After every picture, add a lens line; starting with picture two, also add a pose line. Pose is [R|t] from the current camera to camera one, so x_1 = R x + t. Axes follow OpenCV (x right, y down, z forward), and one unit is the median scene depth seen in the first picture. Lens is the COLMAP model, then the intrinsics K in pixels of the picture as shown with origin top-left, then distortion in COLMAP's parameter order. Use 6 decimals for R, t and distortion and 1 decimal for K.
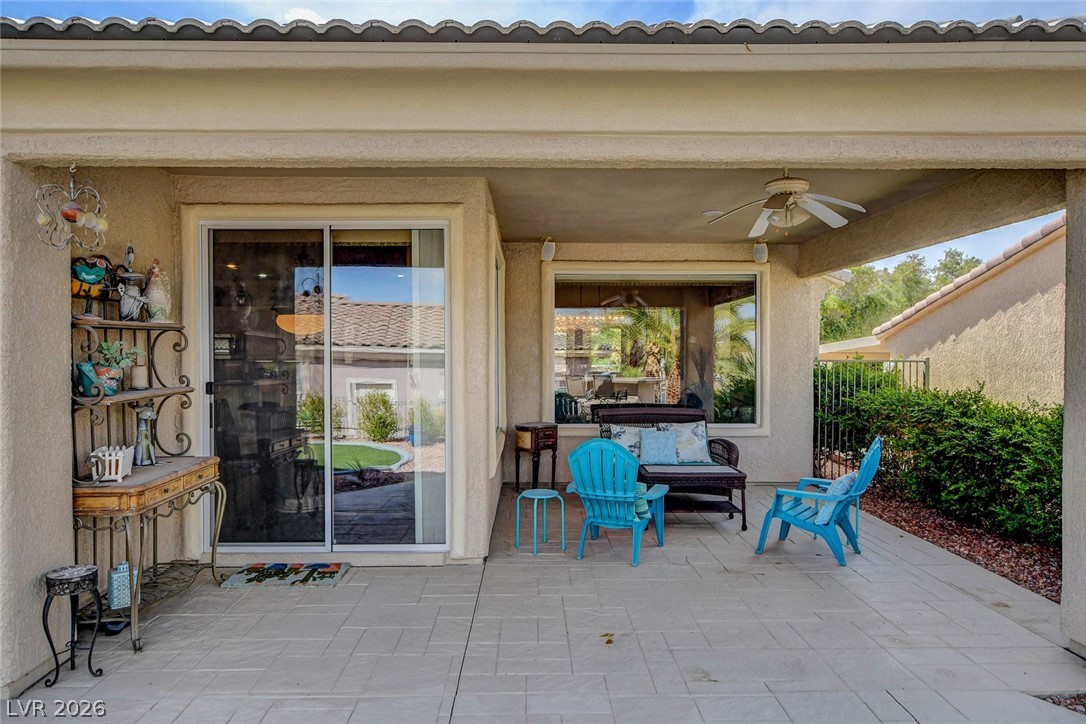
lens RADIAL K [[710.2, 0, 547.2], [0, 710.2, 360.9], [0, 0, 1]] dist [-0.011165, 0.012310]
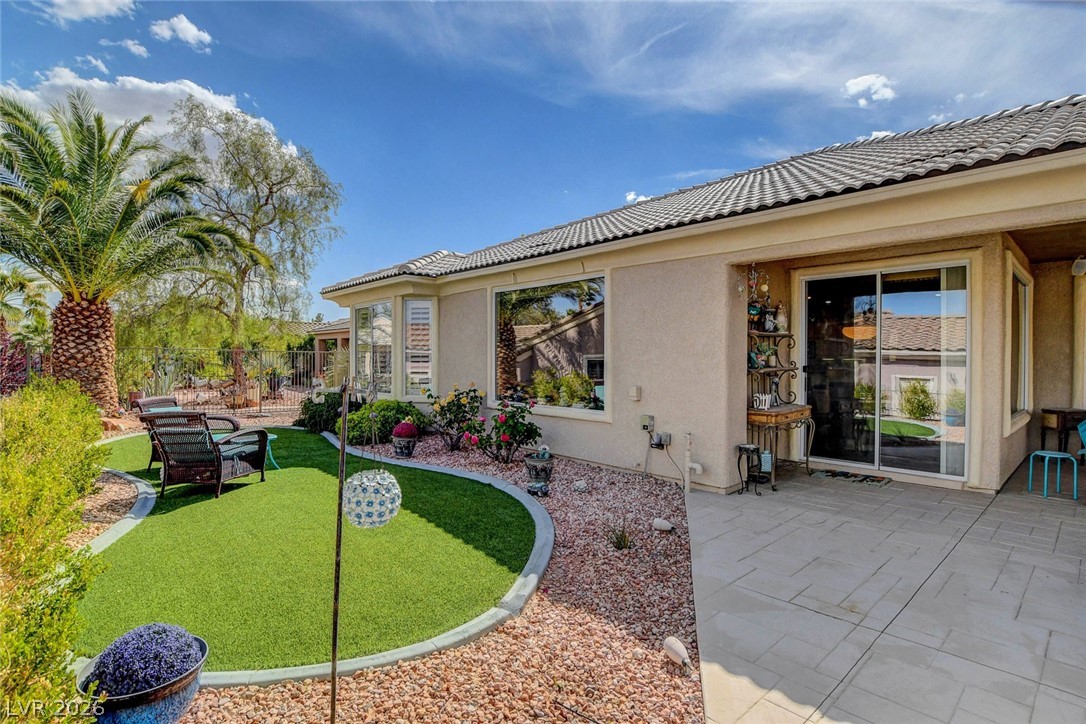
lens RADIAL K [[531.3, 0, 539.9], [0, 531.3, 360.5], [0, 0, 1]] dist [-0.024720, 0.000215]
pose [[0.648395, 0.010036, -0.761238, 0.112442], [-0.015850, 0.999874, -0.000317, 0.028610], [0.761139, 0.012271, 0.648472, -0.395815]]
